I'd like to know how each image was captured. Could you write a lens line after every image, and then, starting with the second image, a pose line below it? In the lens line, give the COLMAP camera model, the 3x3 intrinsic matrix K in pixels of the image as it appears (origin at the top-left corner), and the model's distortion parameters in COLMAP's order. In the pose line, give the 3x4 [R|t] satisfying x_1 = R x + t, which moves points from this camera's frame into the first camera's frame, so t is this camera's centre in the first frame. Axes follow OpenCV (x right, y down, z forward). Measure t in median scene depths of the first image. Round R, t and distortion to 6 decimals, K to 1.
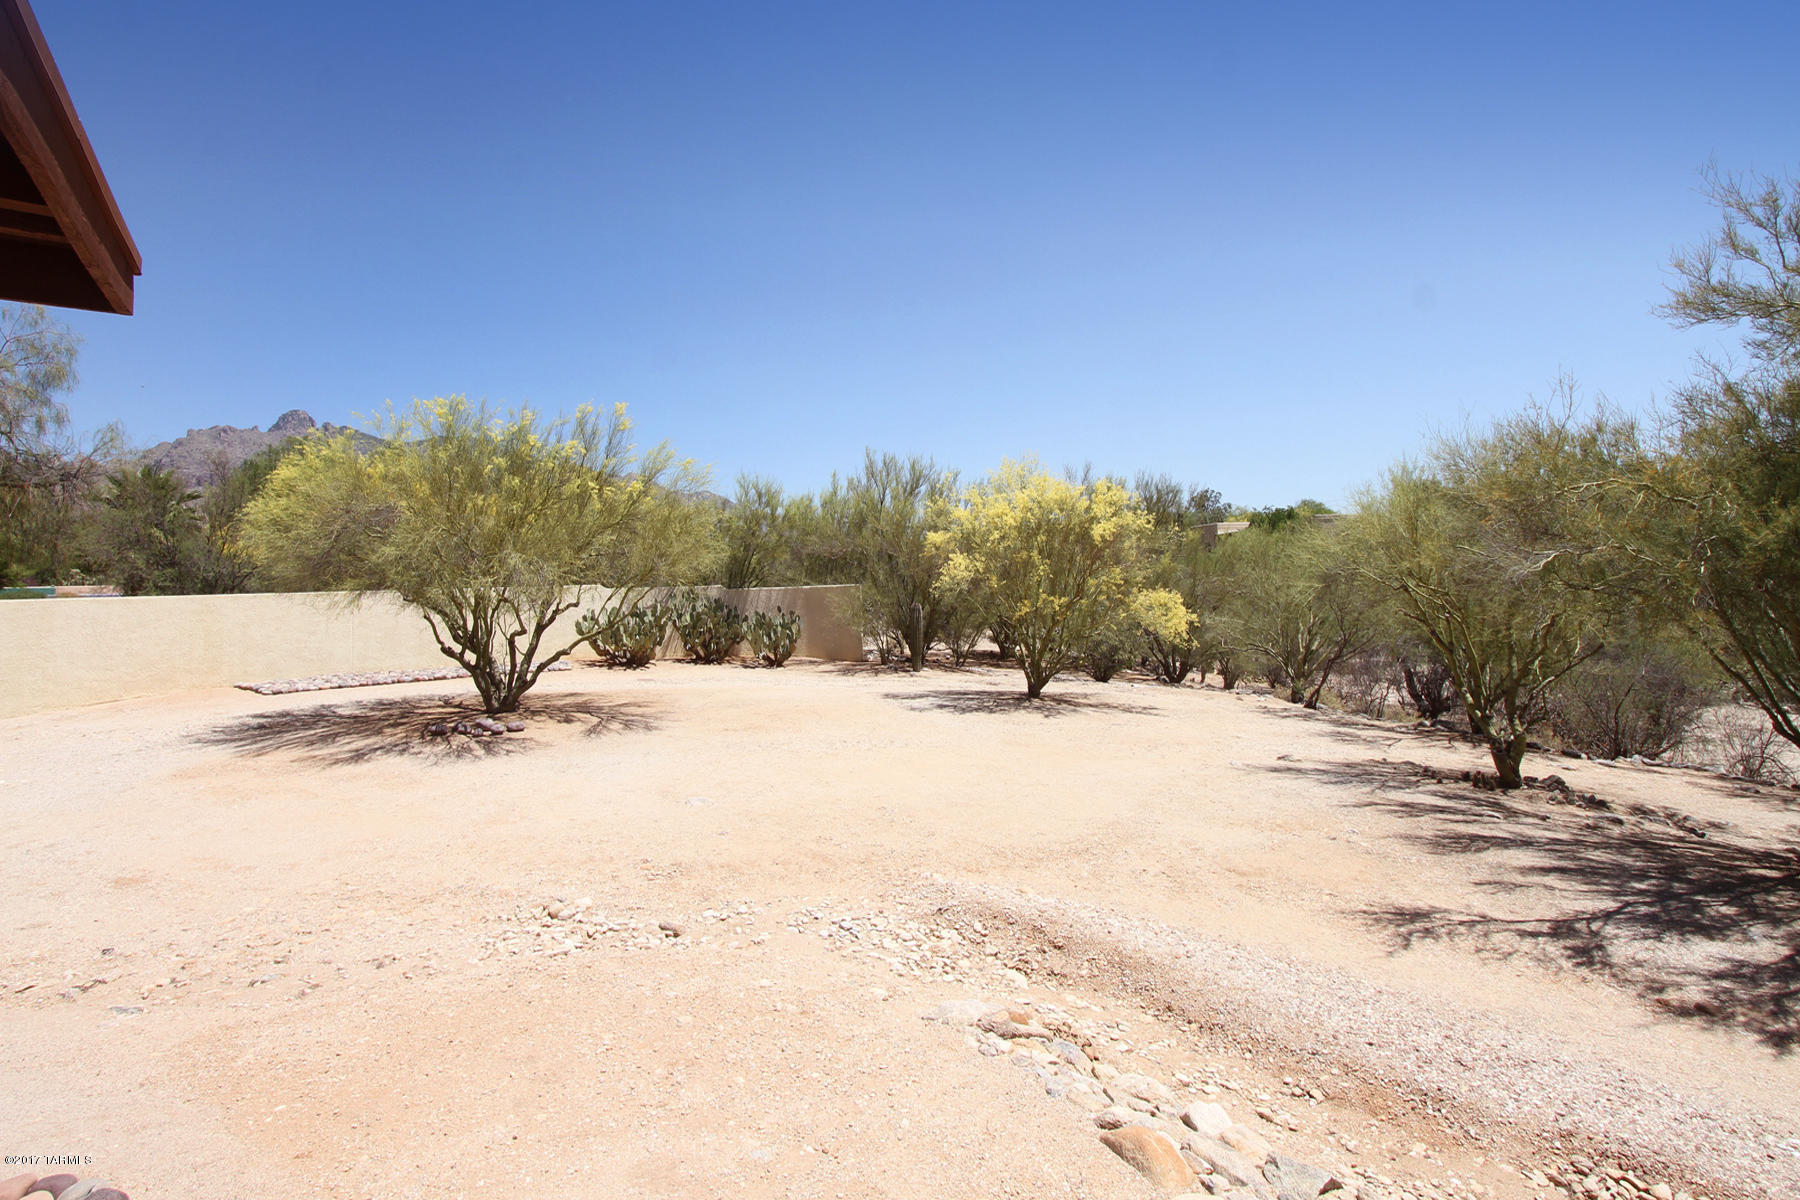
lens RADIAL K [[892.4, 0, 848.6], [0, 892.4, 520.3], [0, 0, 1]] dist [-0.009644, 0.004981]
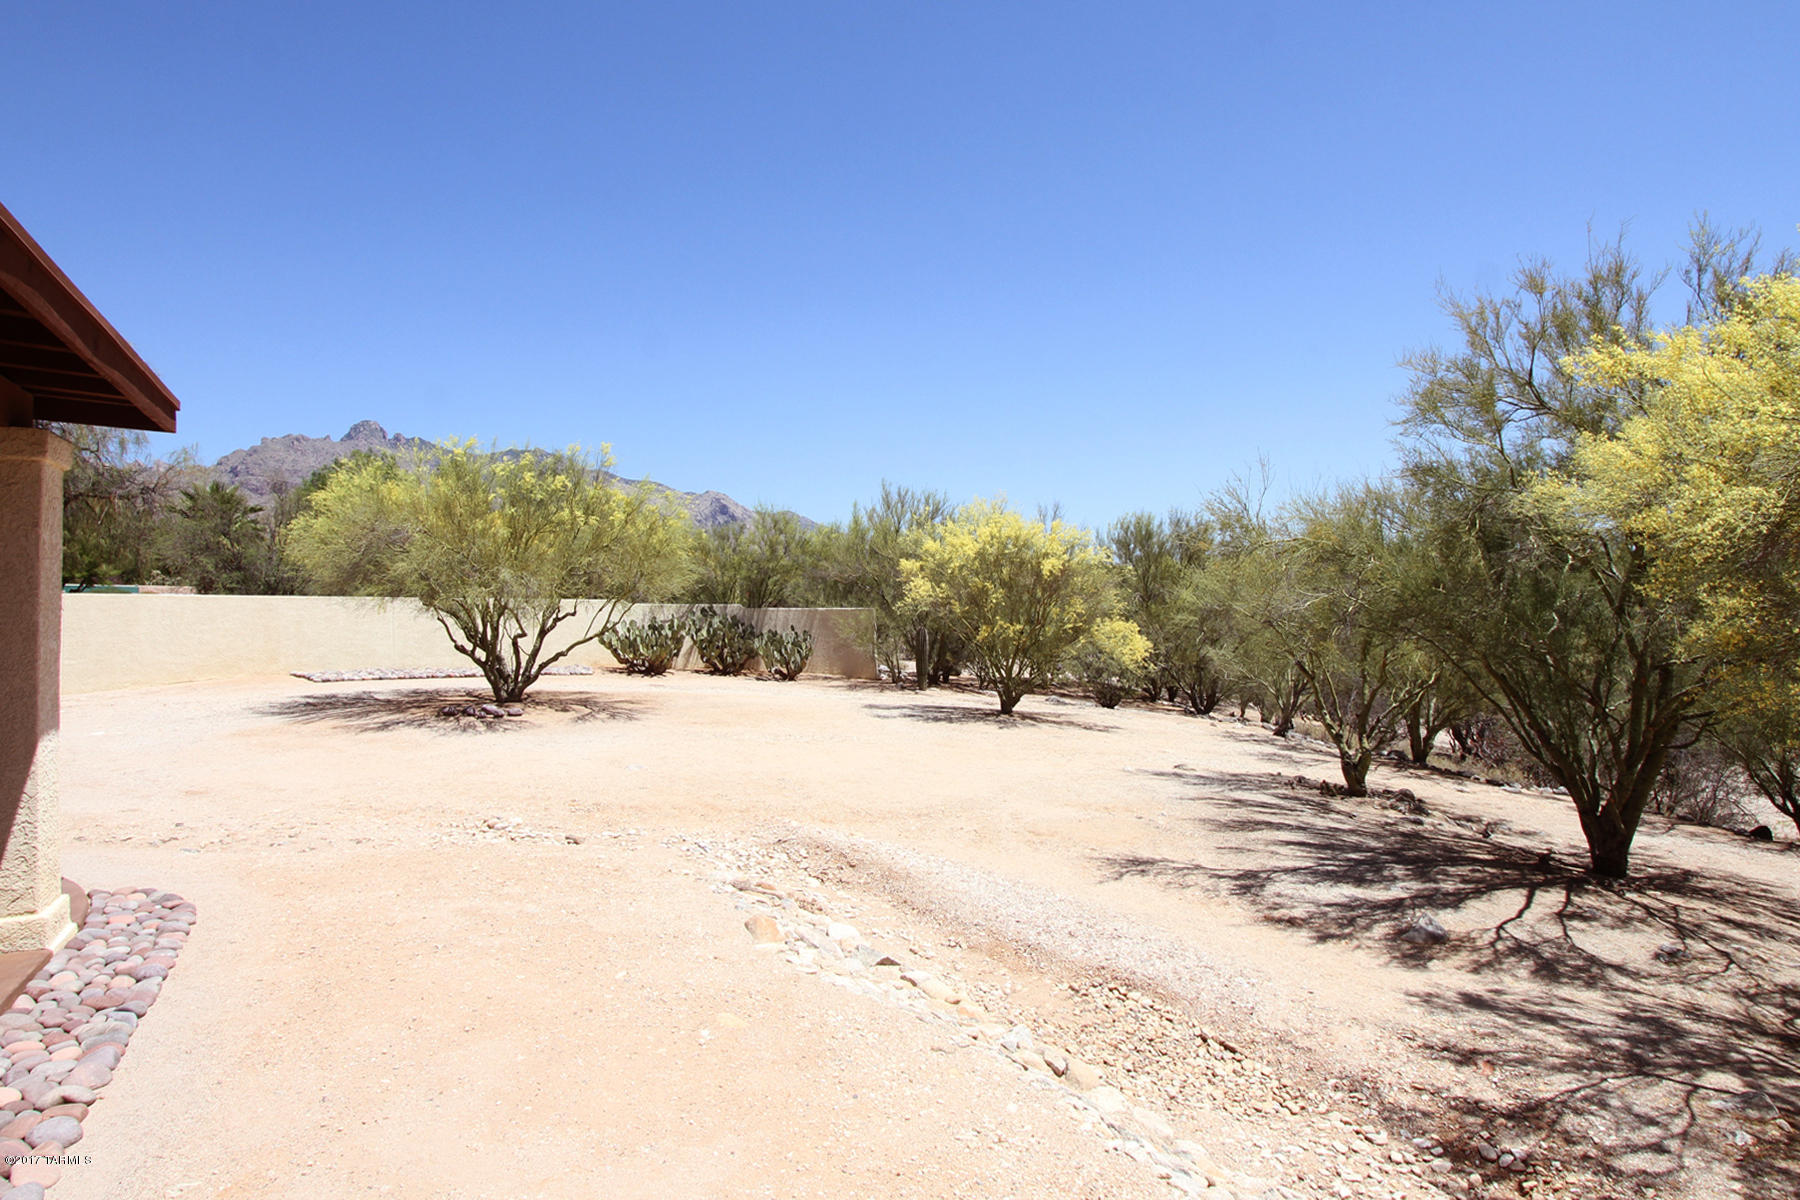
lens RADIAL K [[892.4, 0, 892.2], [0, 892.4, 607.6], [0, 0, 1]] dist [-0.009644, 0.004981]
pose [[0.999150, 0.033215, -0.024424, 0.126315], [-0.031453, 0.997102, 0.069267, -0.007551], [0.026654, -0.068439, 0.997299, -0.141254]]
